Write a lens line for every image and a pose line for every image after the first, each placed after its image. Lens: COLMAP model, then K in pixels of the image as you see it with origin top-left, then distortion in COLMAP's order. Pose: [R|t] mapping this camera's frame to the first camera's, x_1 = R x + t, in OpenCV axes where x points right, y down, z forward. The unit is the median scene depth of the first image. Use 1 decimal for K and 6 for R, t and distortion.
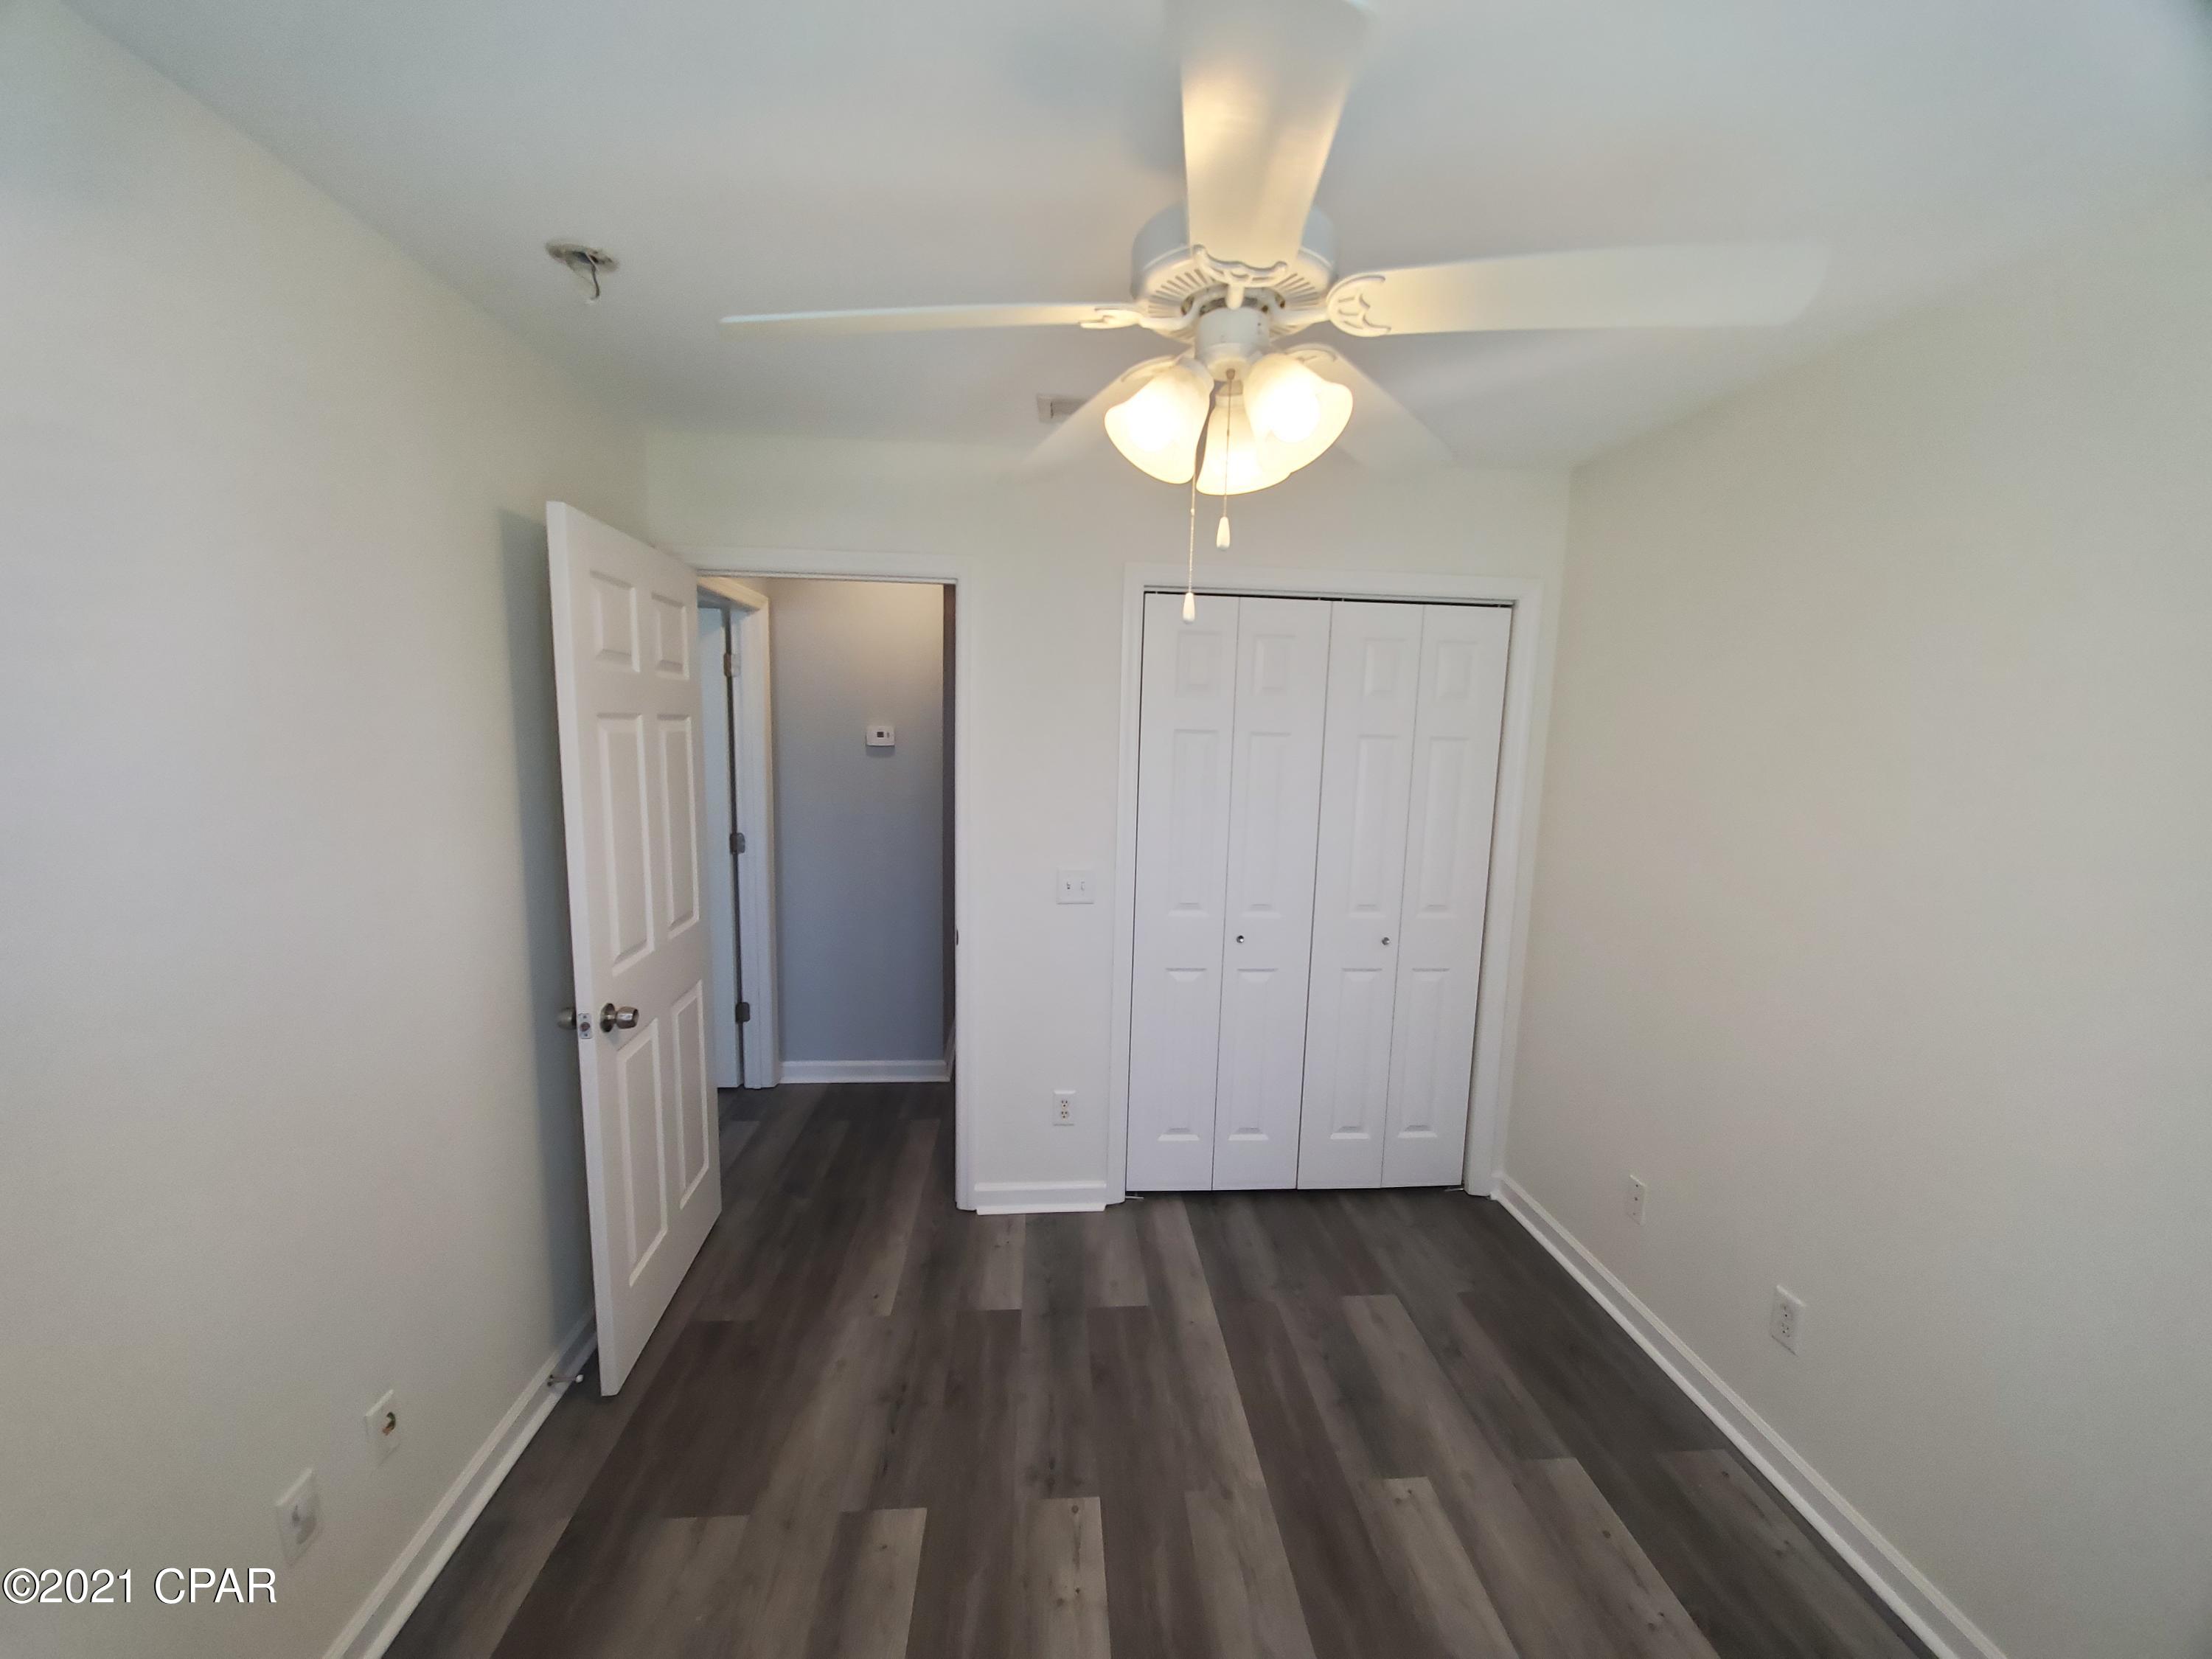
lens RADIAL K [[869.8, 0, 1112.1], [0, 869.8, 849.5], [0, 0, 1]] dist [0.001965, -0.012628]
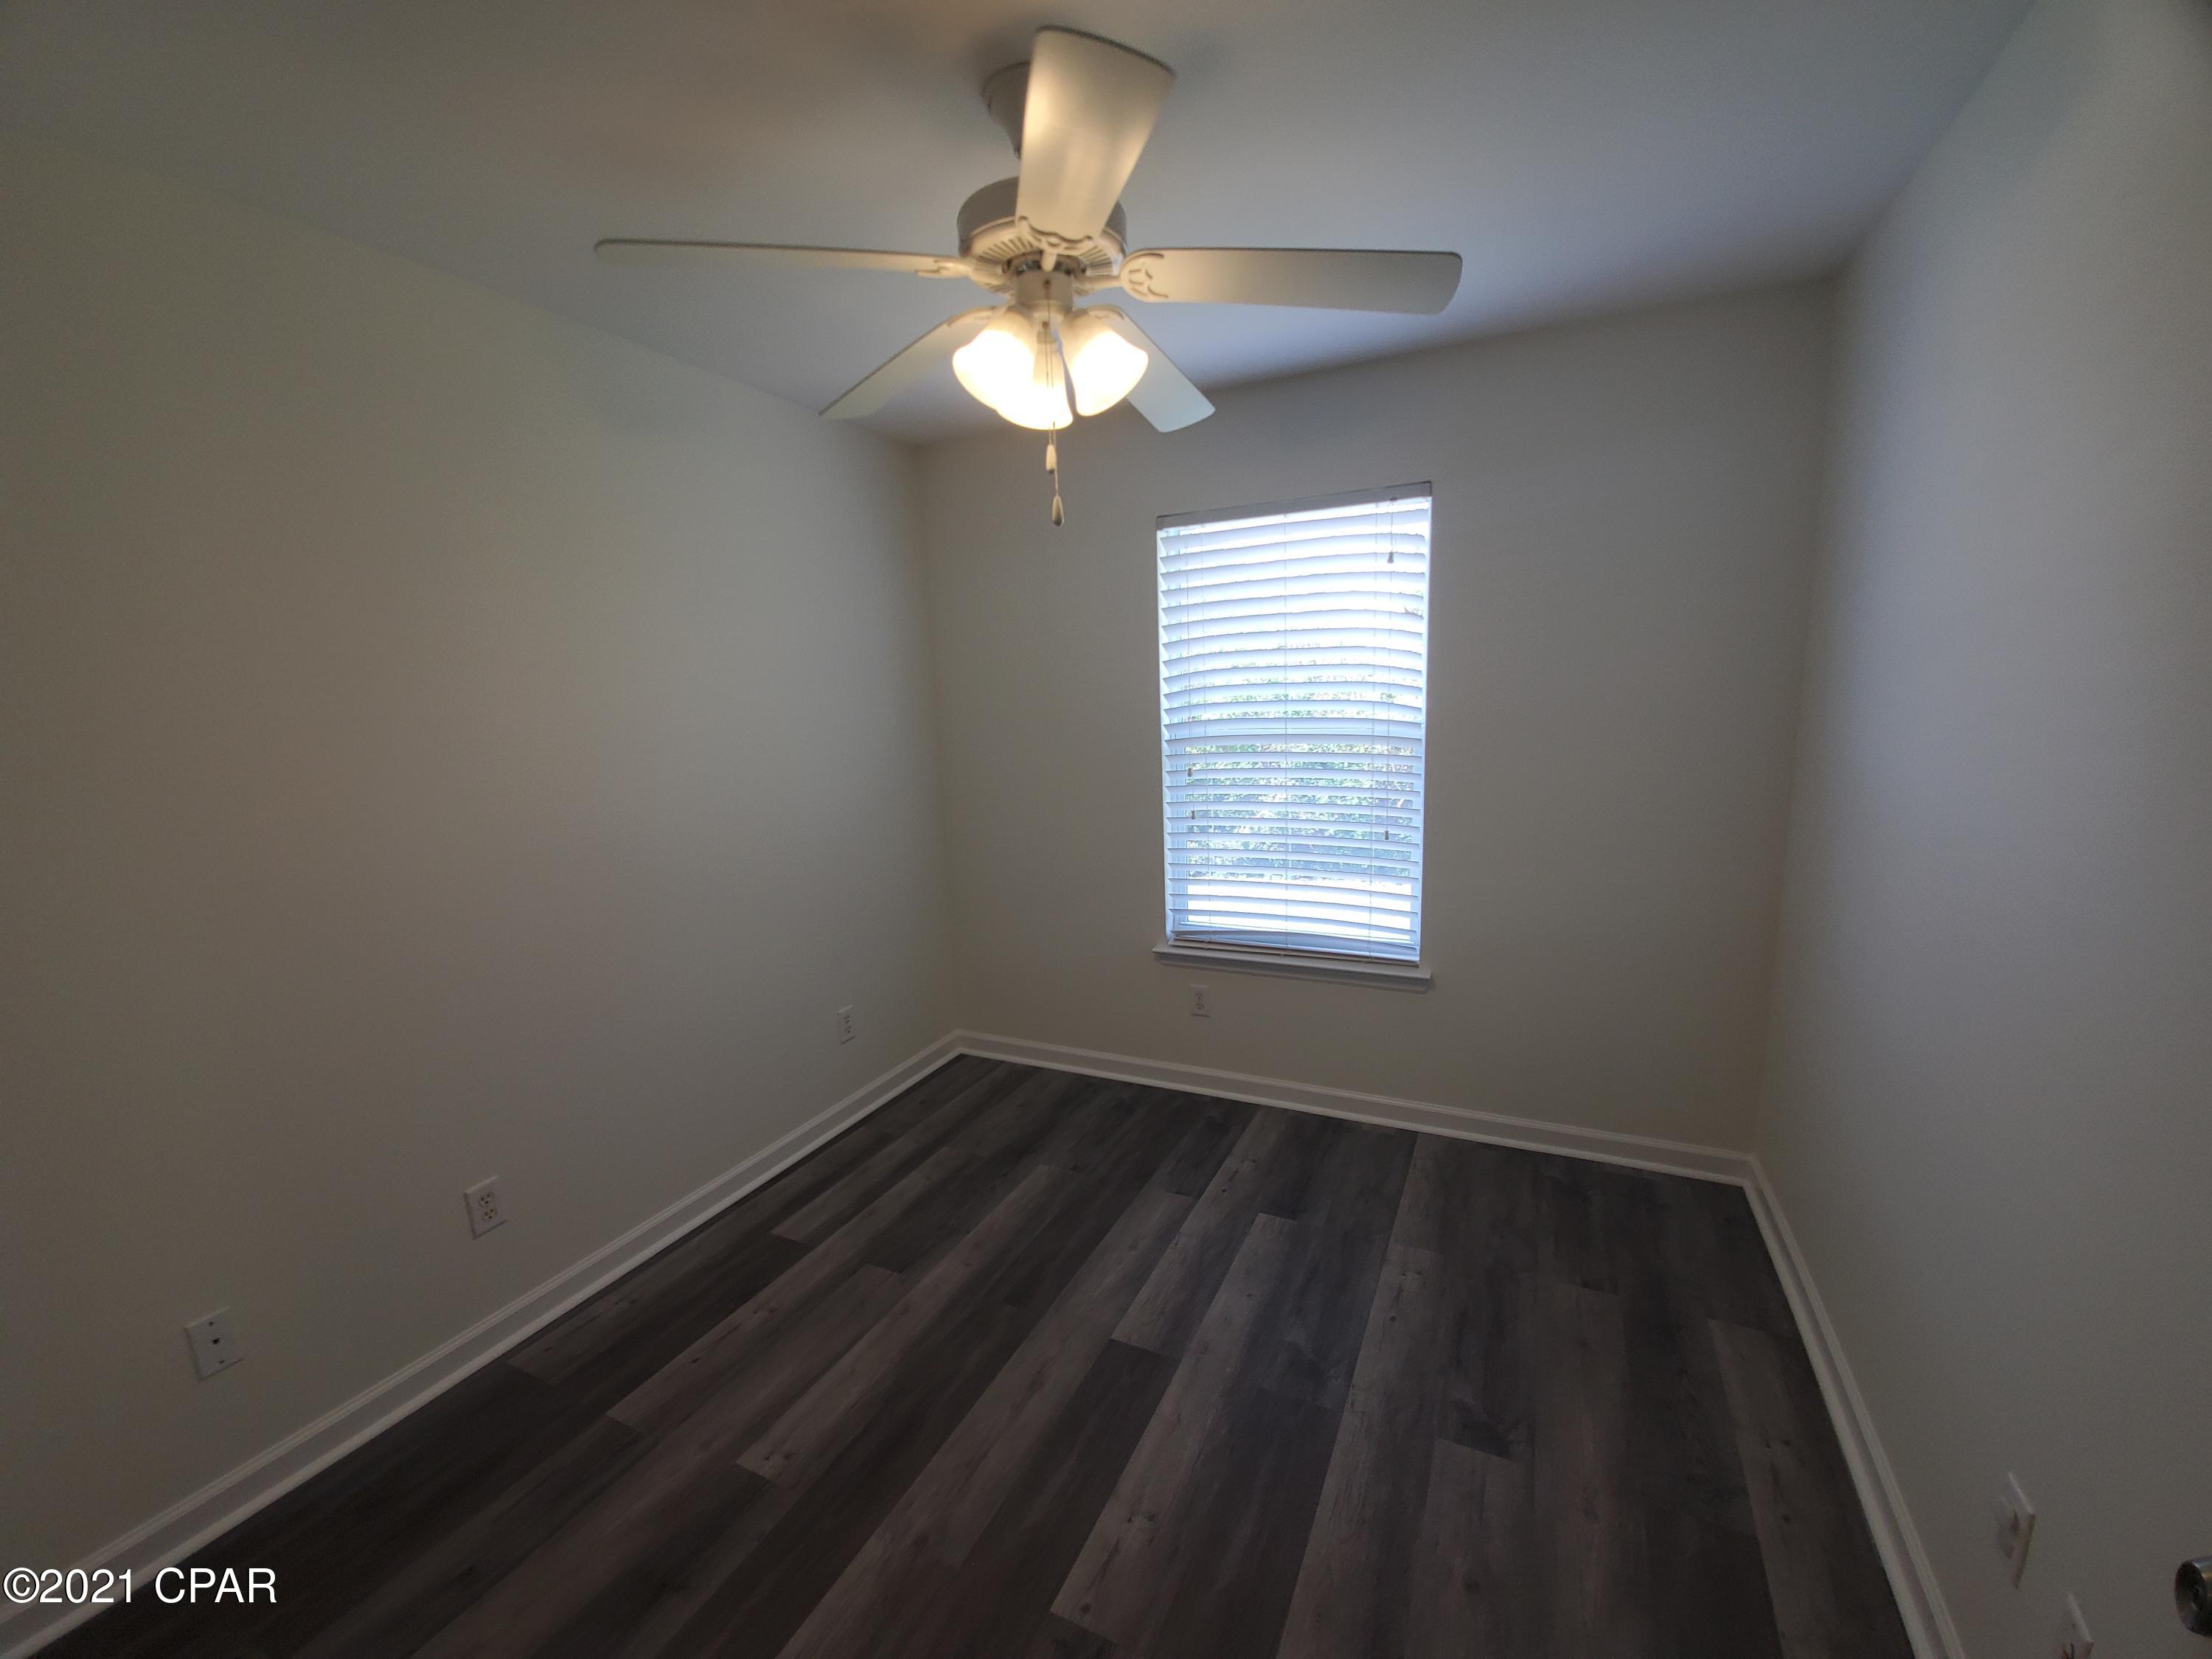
lens RADIAL K [[869.8, 0, 1112.1], [0, 869.8, 849.5], [0, 0, 1]] dist [0.001965, -0.012628]
pose [[-0.864876, -0.081793, 0.495277, -0.402900], [0.092061, 0.944059, 0.316668, -0.145966], [-0.493472, 0.319474, -0.808964, 1.419066]]
